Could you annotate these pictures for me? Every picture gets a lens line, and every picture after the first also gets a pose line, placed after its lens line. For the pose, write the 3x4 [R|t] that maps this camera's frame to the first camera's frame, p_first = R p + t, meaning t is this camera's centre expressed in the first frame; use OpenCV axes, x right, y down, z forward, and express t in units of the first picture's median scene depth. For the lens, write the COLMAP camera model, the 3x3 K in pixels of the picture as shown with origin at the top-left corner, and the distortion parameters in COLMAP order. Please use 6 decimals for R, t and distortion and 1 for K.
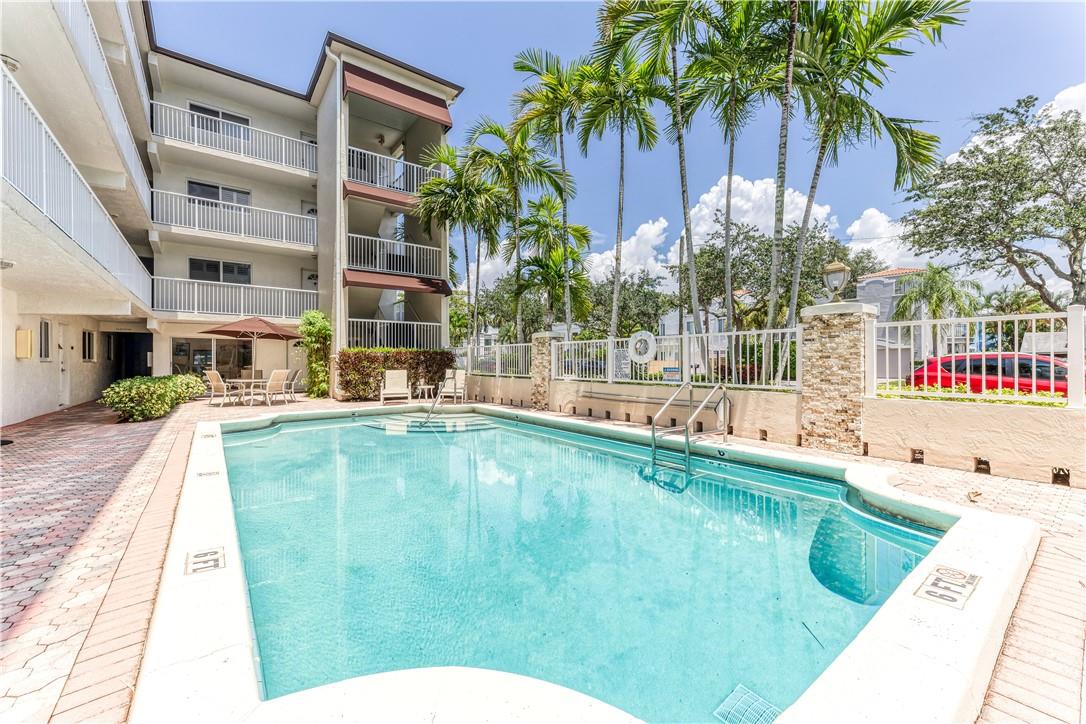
lens RADIAL K [[436.6, 0, 544.8], [0, 436.6, 360.9], [0, 0, 1]] dist [0.007299, -0.000121]
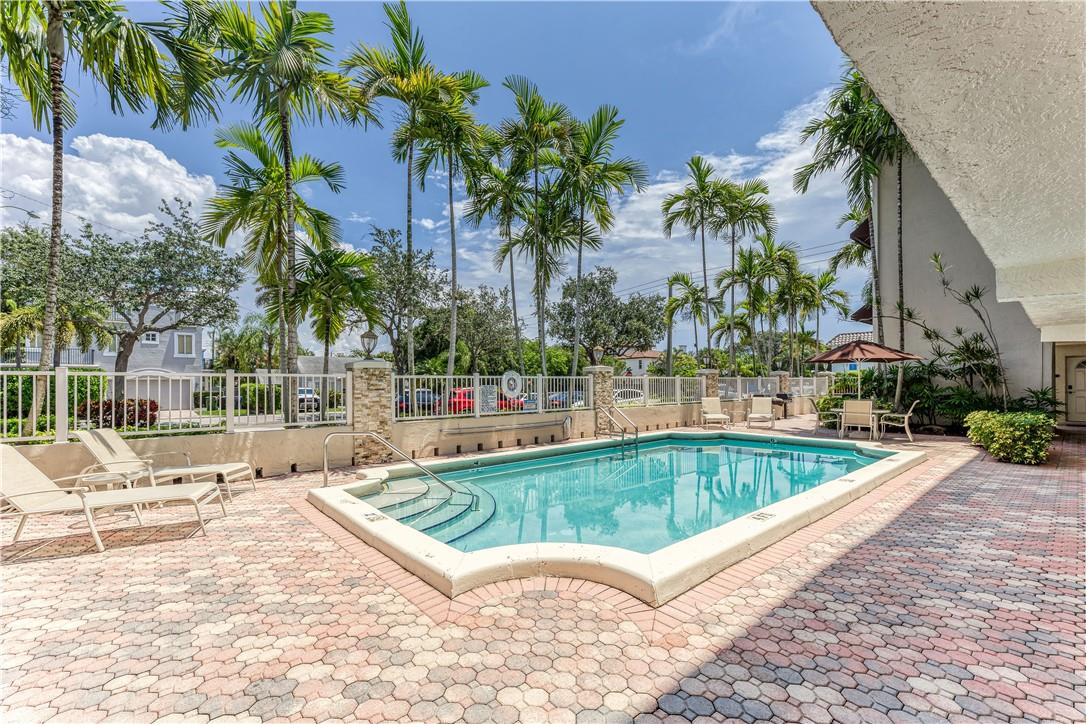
lens RADIAL K [[443.9, 0, 541.0], [0, 443.9, 376.6], [0, 0, 1]] dist [0.008926, 0.000074]
pose [[-0.050367, 0.021384, 0.998502, -1.018244], [0.008751, 0.999742, -0.020969, -0.026247], [-0.998692, 0.007681, -0.050541, 0.964171]]
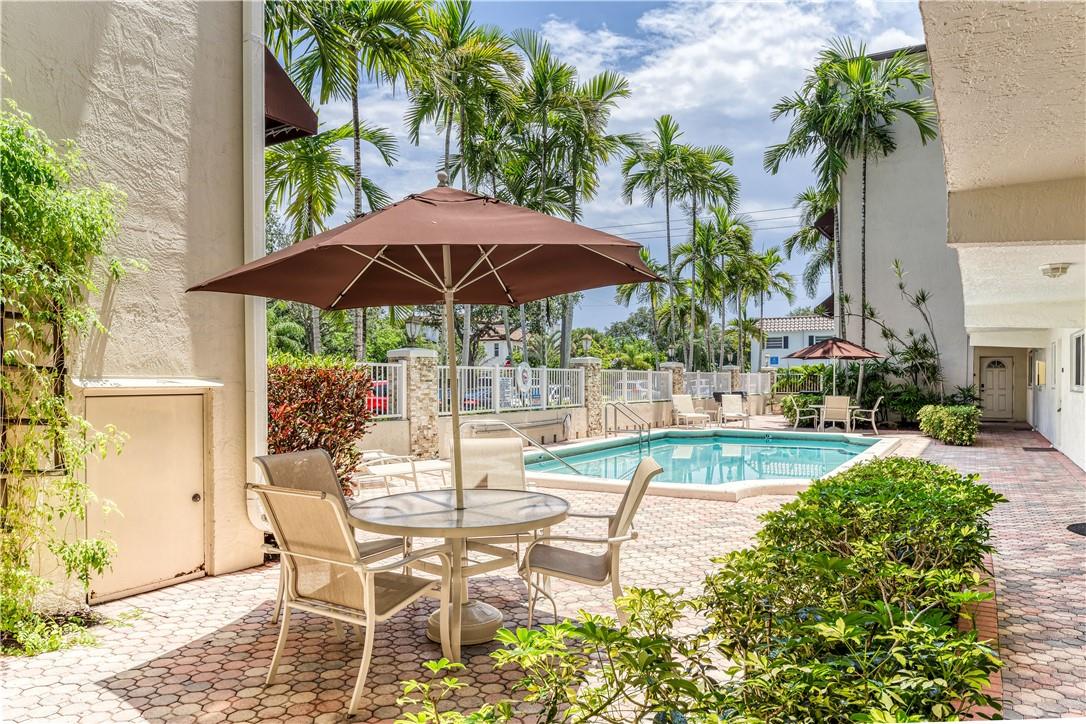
lens RADIAL K [[743.6, 0, 543.0], [0, 743.6, 362.0], [0, 0, 1]] dist [0.058297, -0.000495]
pose [[-0.382205, 0.022514, 0.923803, -1.618435], [-0.000060, 0.999703, -0.024388, -0.024593], [-0.924078, -0.009376, -0.382090, 1.783012]]
